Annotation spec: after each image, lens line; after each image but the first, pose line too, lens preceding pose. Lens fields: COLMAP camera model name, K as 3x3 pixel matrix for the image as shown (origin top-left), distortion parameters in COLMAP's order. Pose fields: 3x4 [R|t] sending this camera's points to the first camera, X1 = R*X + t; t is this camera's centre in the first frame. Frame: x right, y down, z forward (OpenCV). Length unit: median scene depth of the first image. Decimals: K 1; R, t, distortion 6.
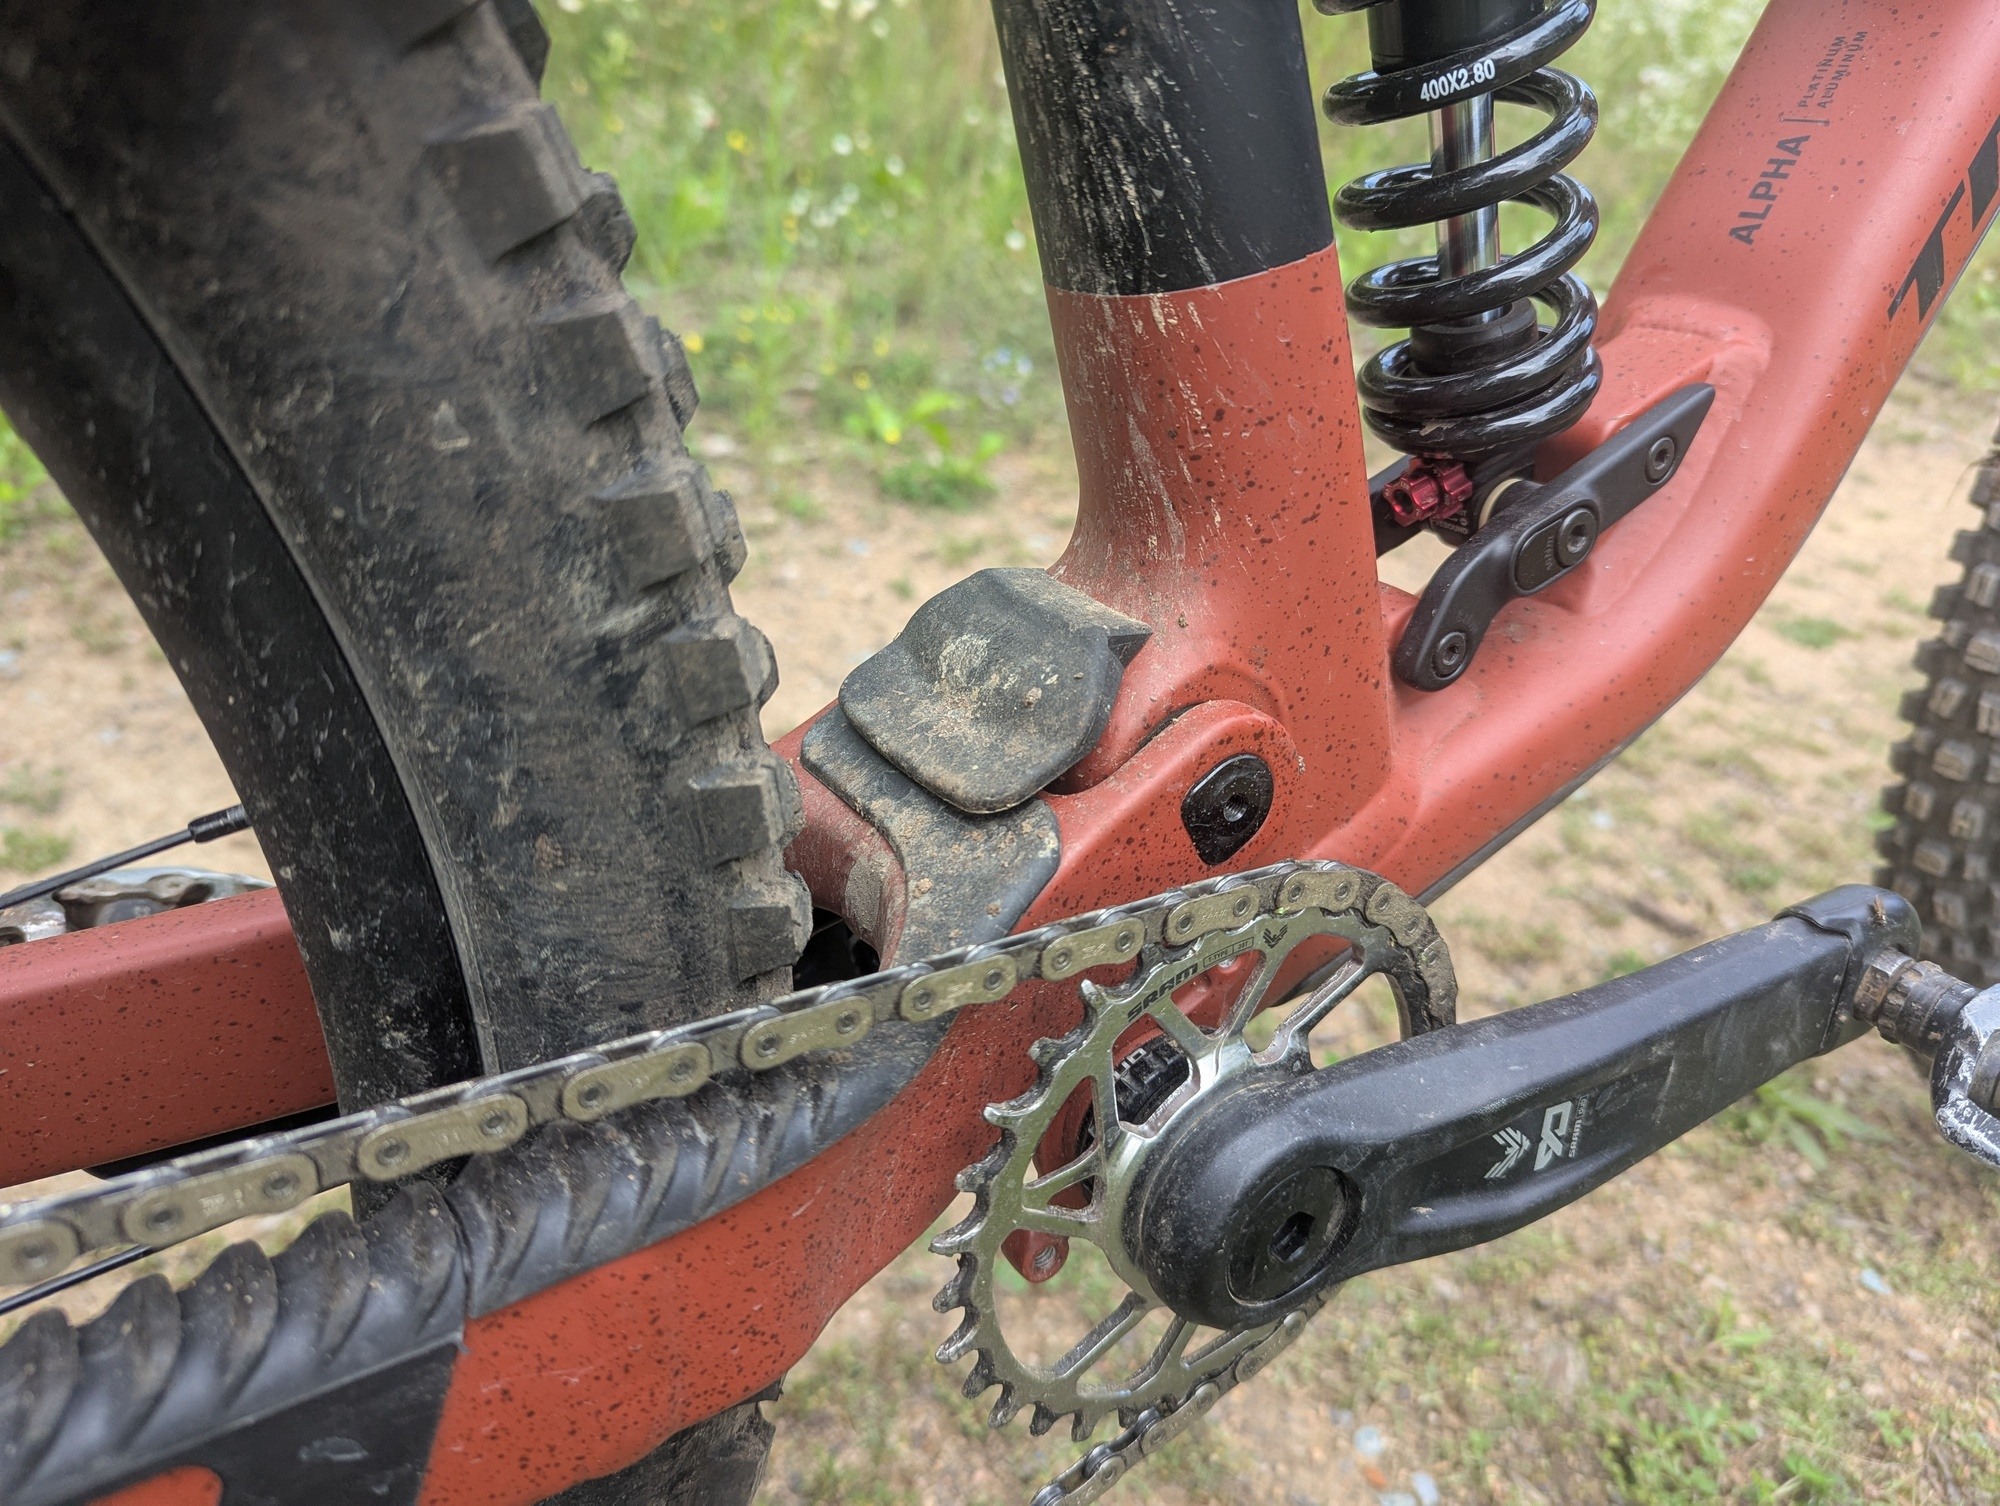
lens RADIAL K [[1452.6, 0, 1027.9], [0, 1452.6, 758.6], [0, 0, 1]] dist [0.004783, -0.005139]
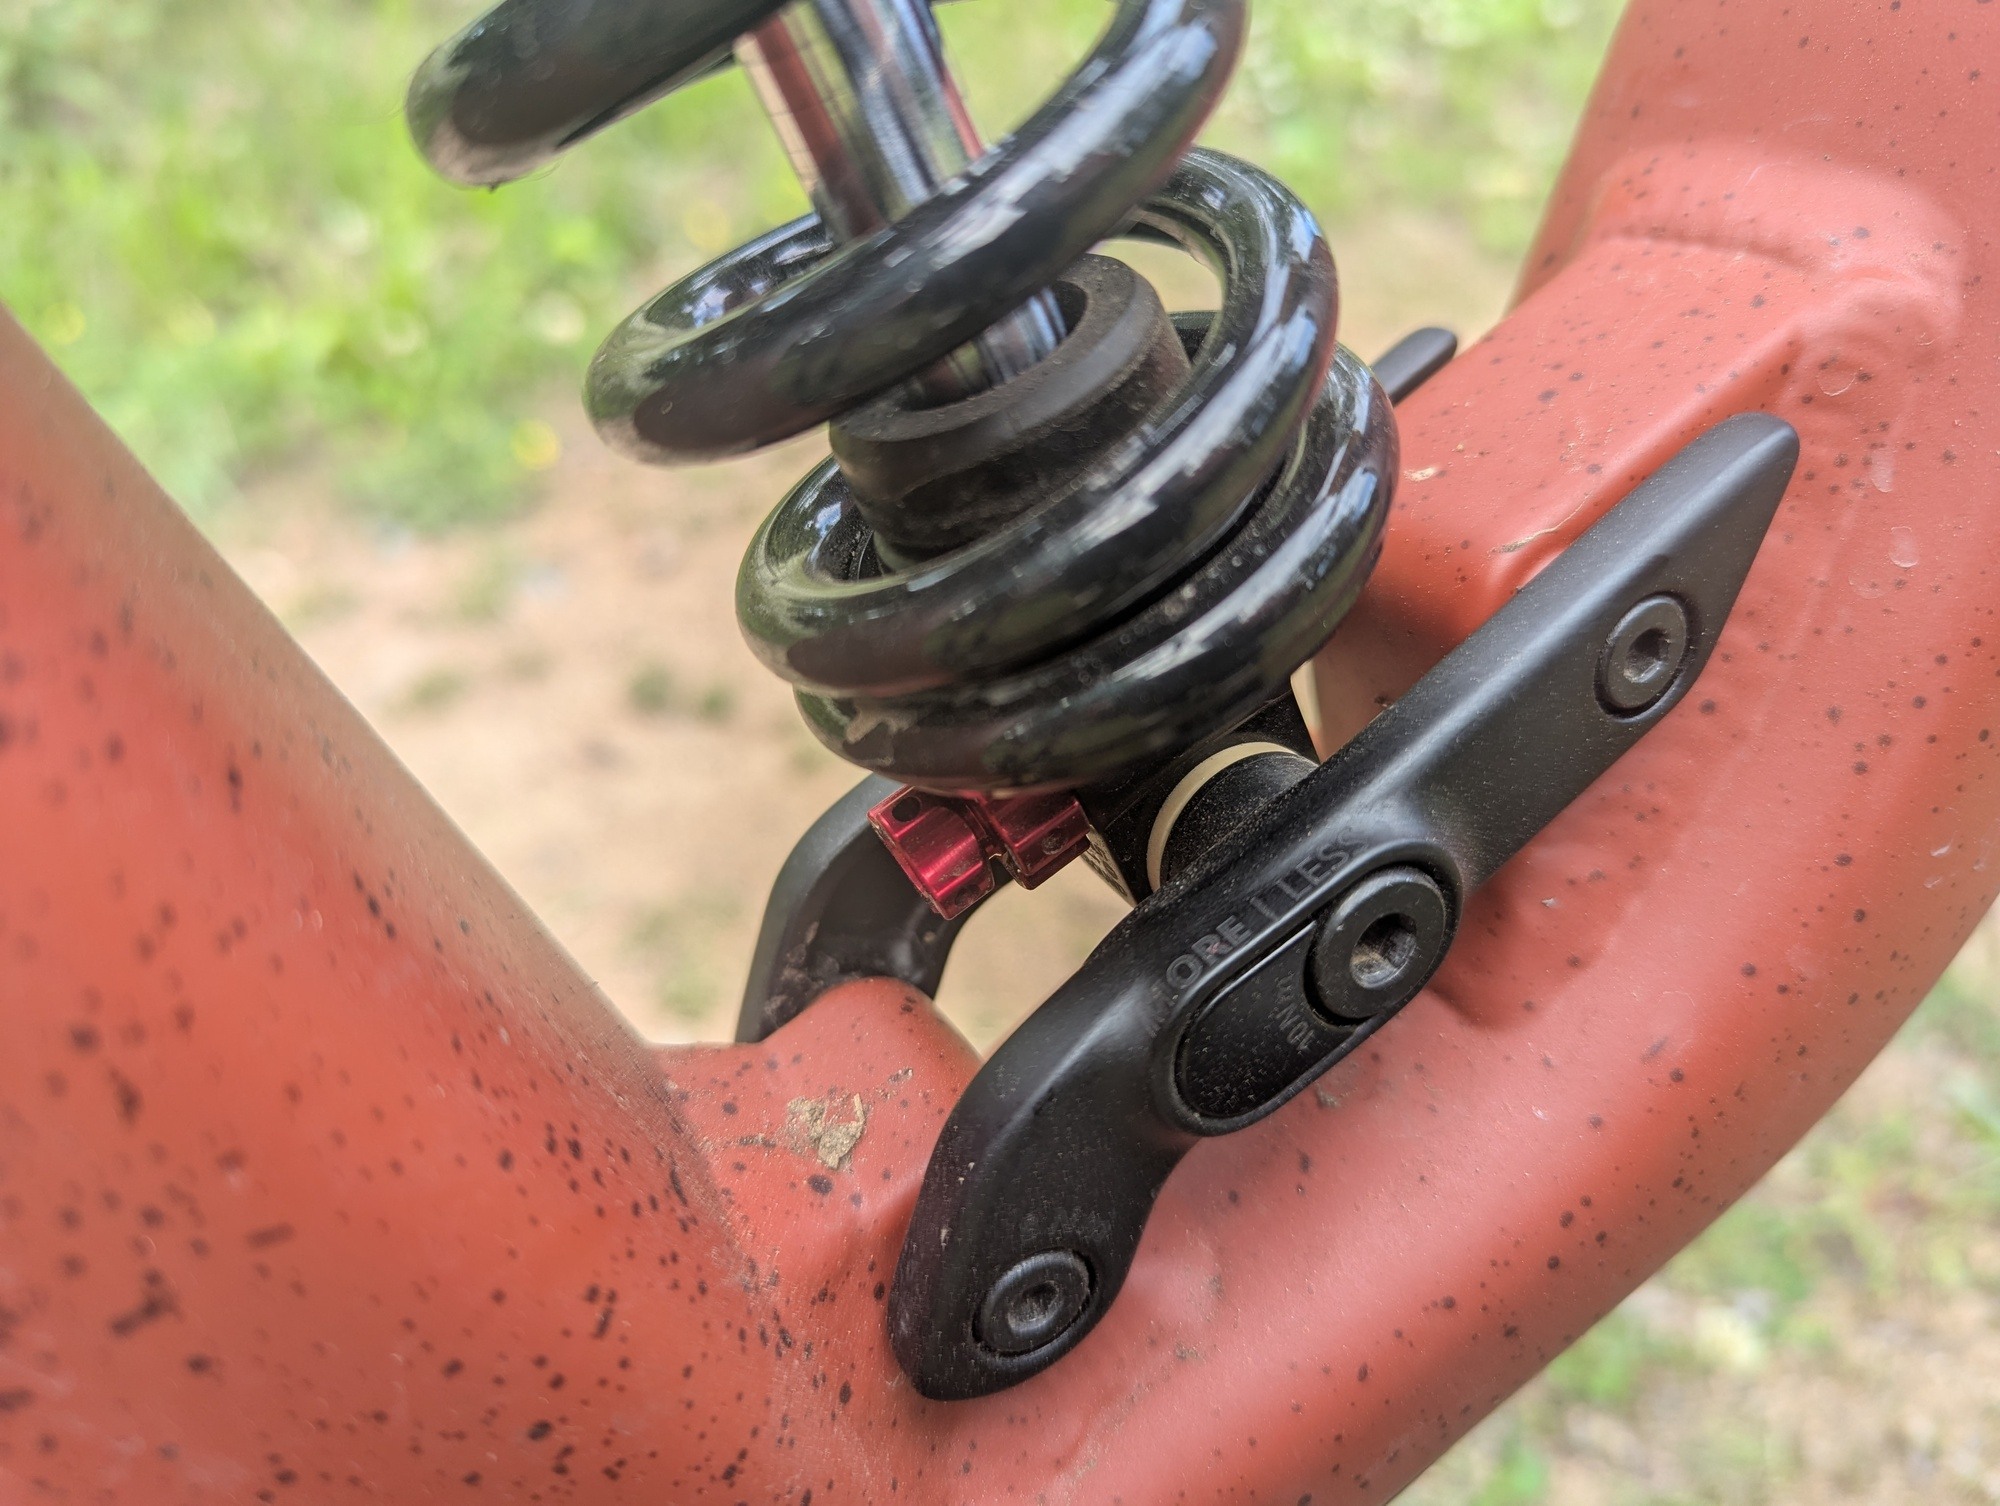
lens RADIAL K [[1452.6, 0, 1027.9], [0, 1452.6, 758.6], [0, 0, 1]] dist [0.004783, -0.005139]
pose [[0.981553, -0.093717, -0.166649, 0.335010], [0.109810, 0.989859, 0.090116, -0.223394], [0.156513, -0.106753, 0.981890, 0.608095]]
